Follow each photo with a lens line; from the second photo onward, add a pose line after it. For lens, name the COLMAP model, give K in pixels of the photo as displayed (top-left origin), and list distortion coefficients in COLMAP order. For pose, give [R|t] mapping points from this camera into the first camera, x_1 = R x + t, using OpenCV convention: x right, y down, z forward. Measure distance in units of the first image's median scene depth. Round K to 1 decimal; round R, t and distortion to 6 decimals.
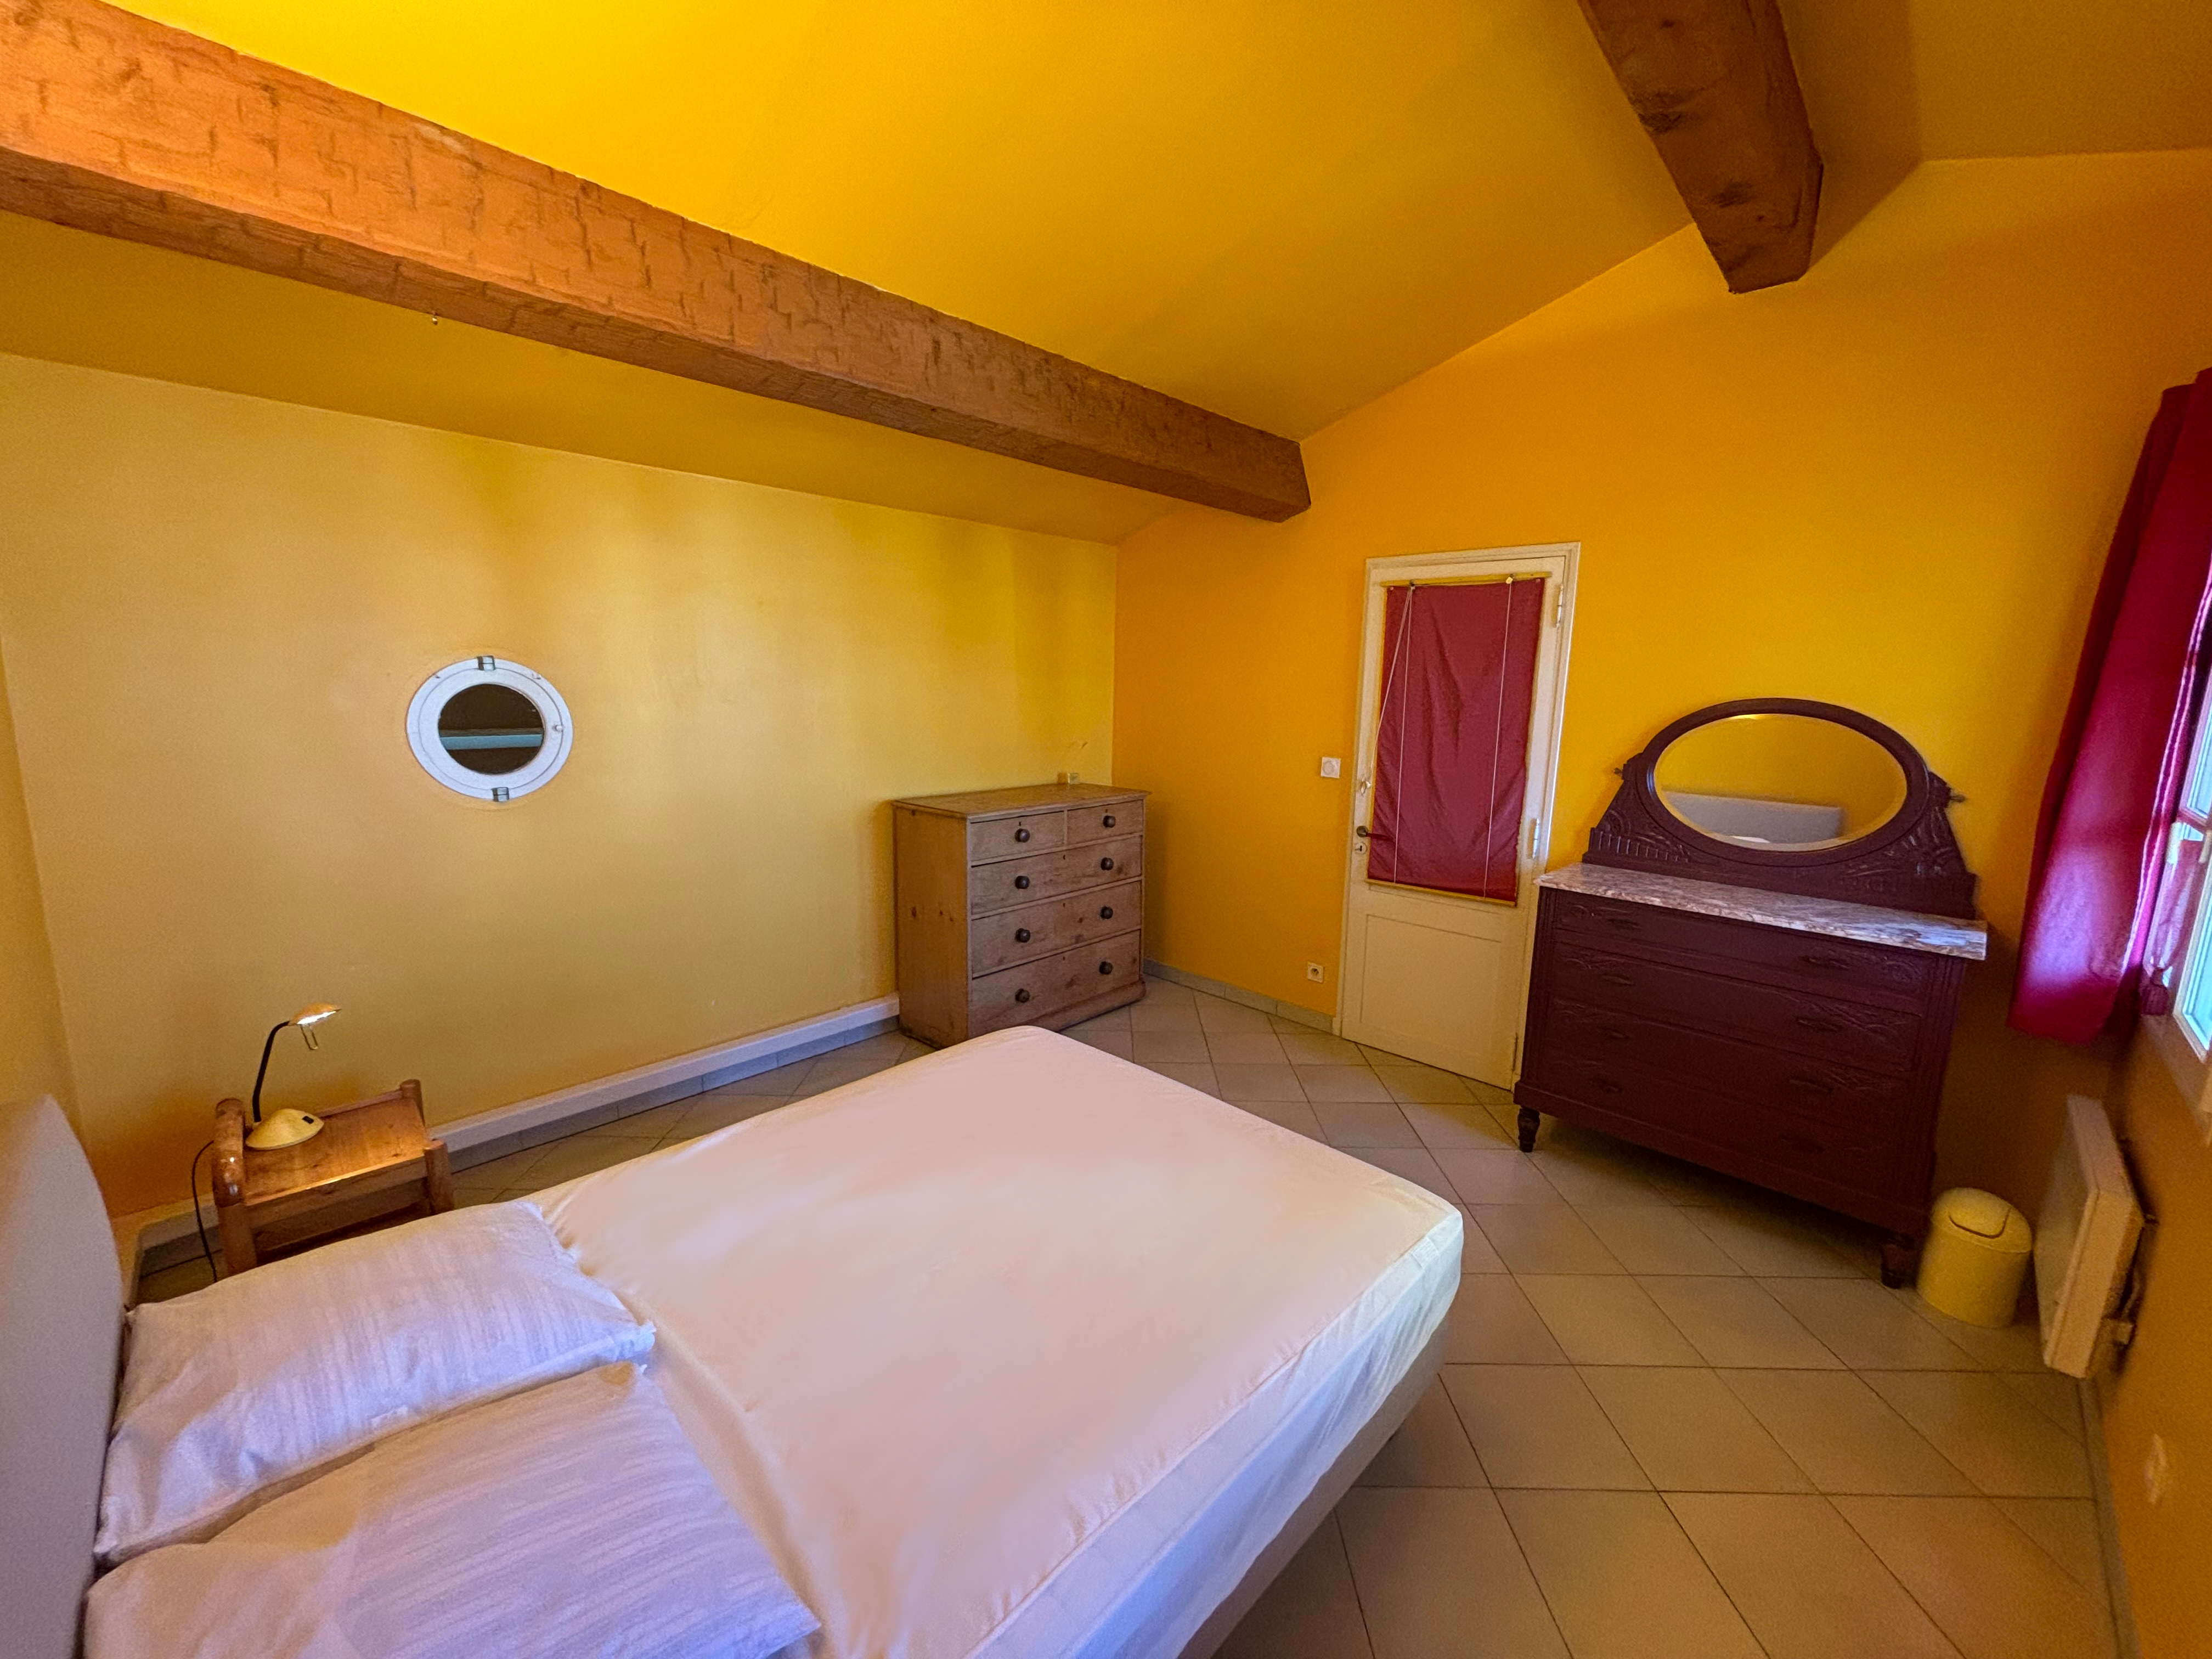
lens RADIAL K [[892.3, 0, 1100.0], [0, 892.3, 839.7], [0, 0, 1]] dist [0.017027, -0.000453]
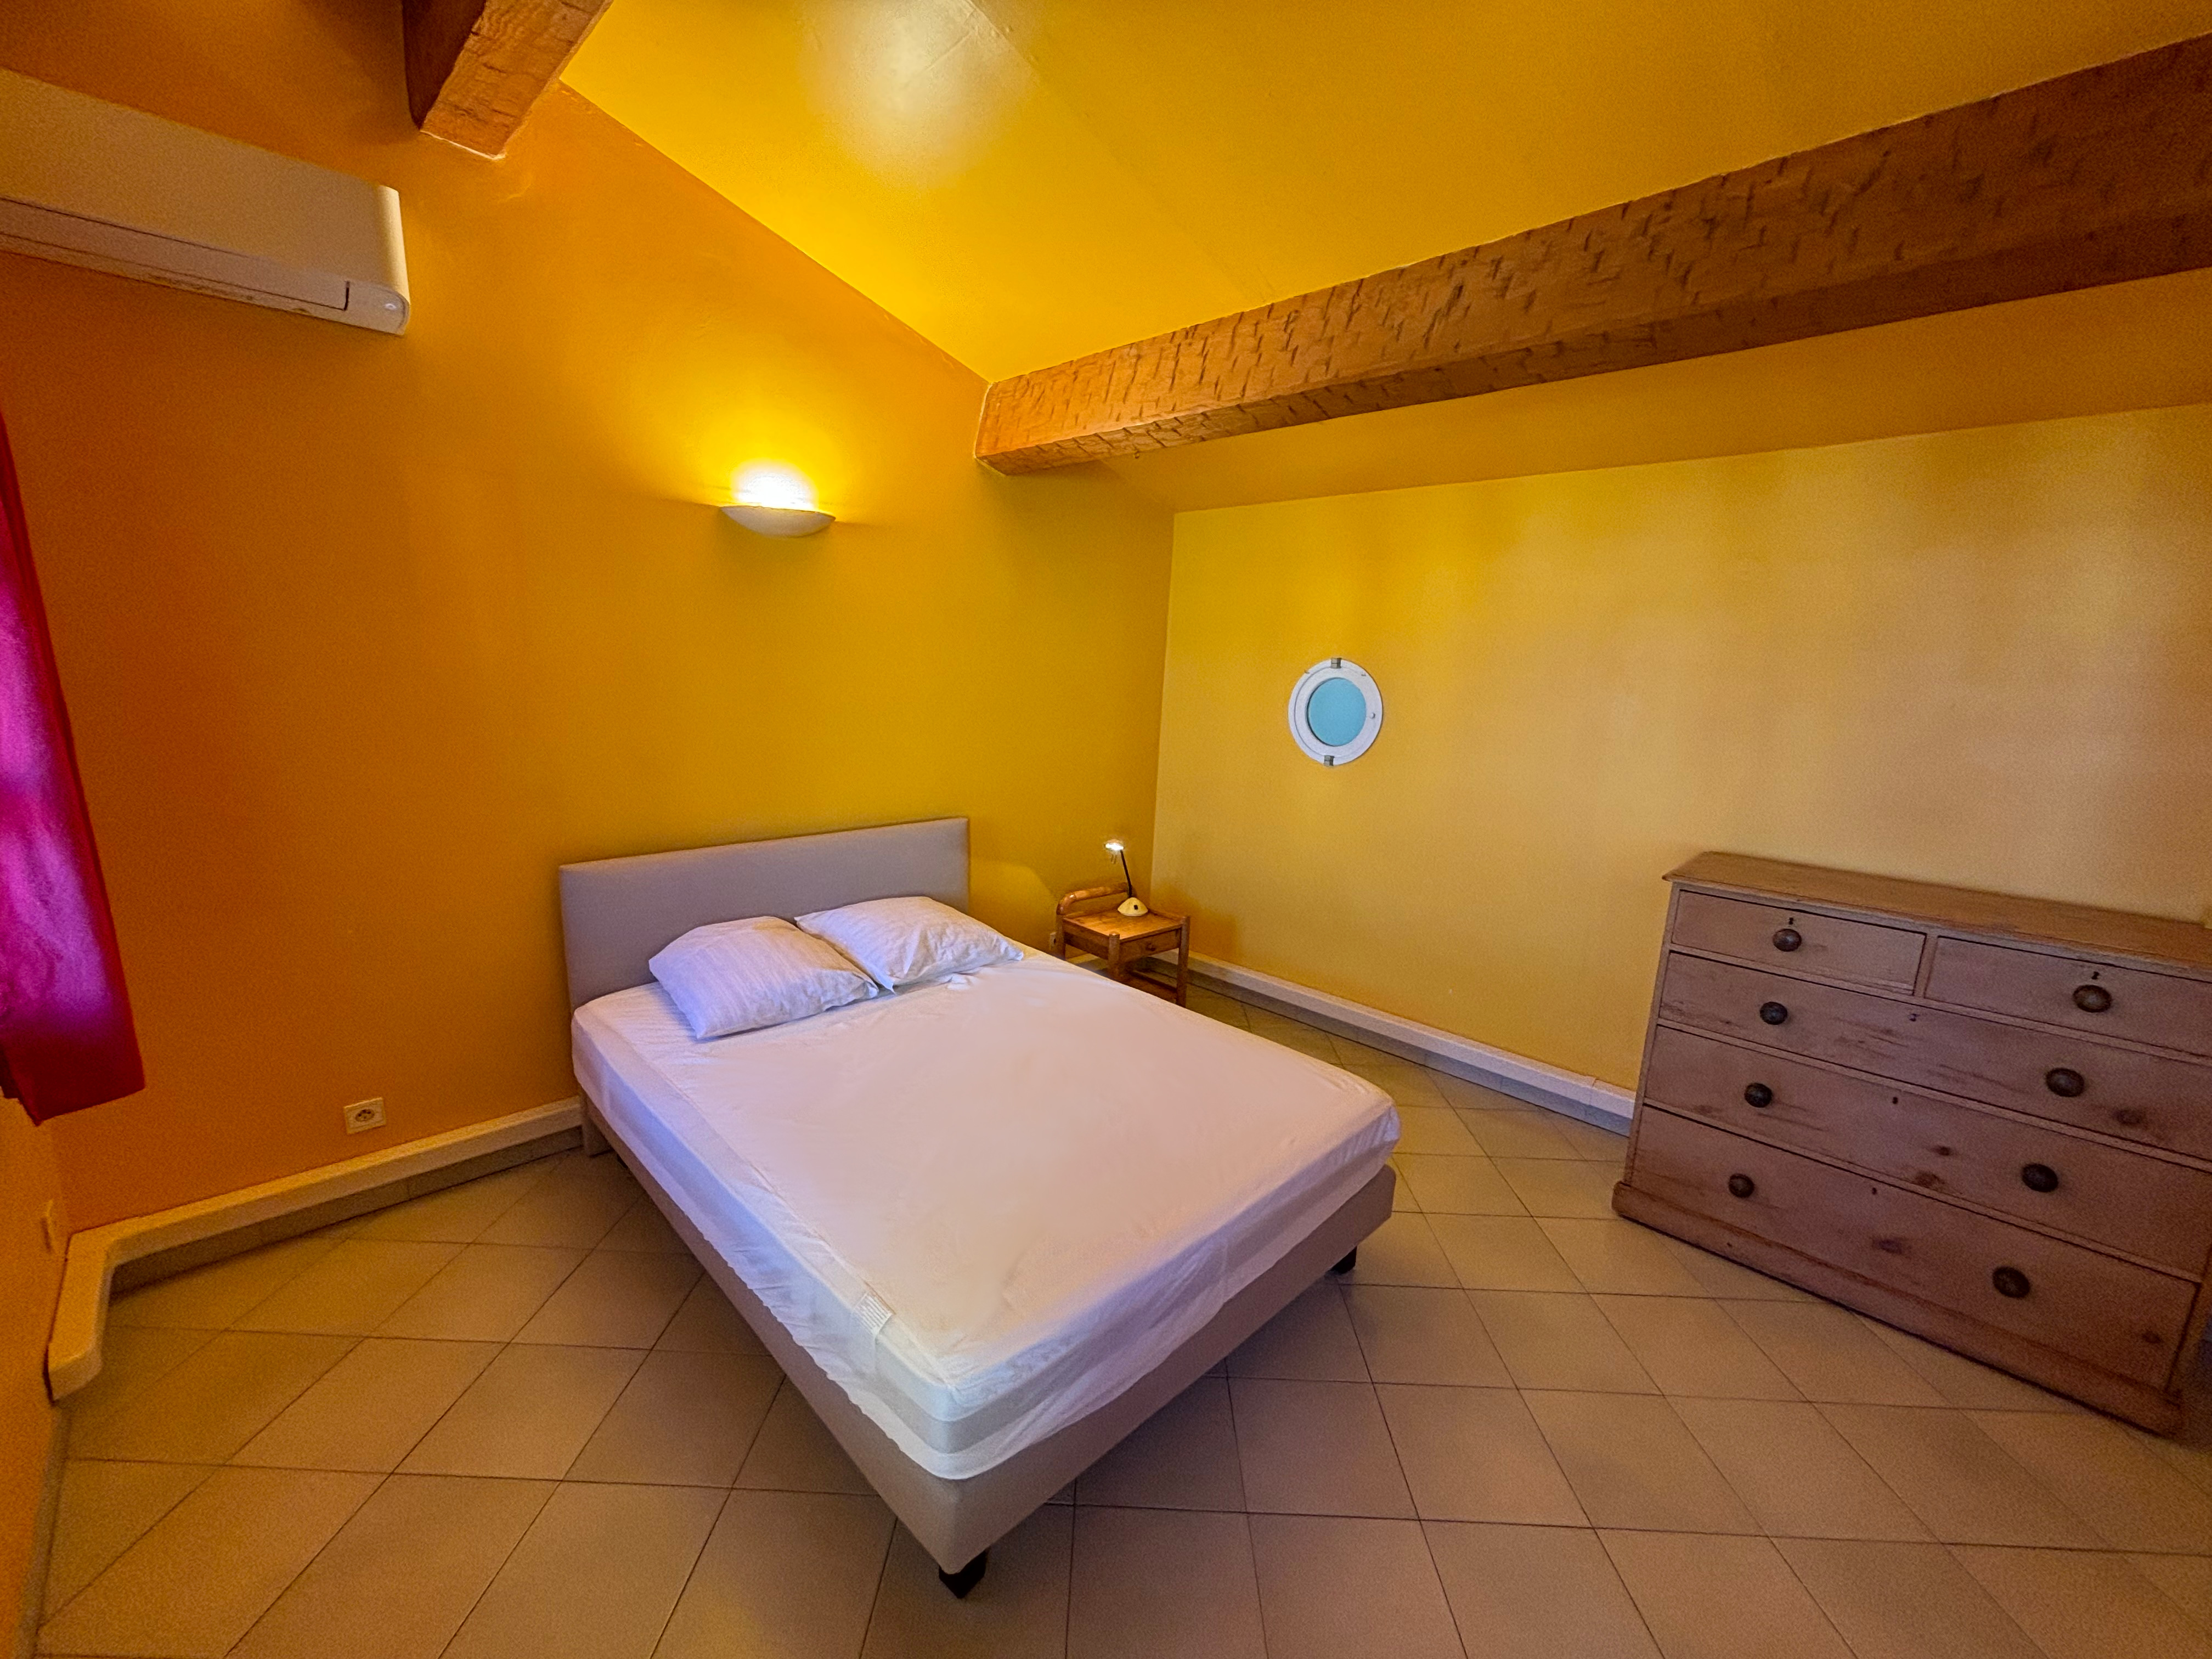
lens RADIAL K [[892.3, 0, 1108.7], [0, 892.3, 836.4], [0, 0, 1]] dist [0.017027, -0.000453]
pose [[-0.000194, 0.185578, -0.982630, 0.603030], [-0.219181, 0.958728, 0.181107, -0.098804], [0.975684, 0.215409, 0.040489, 0.581153]]
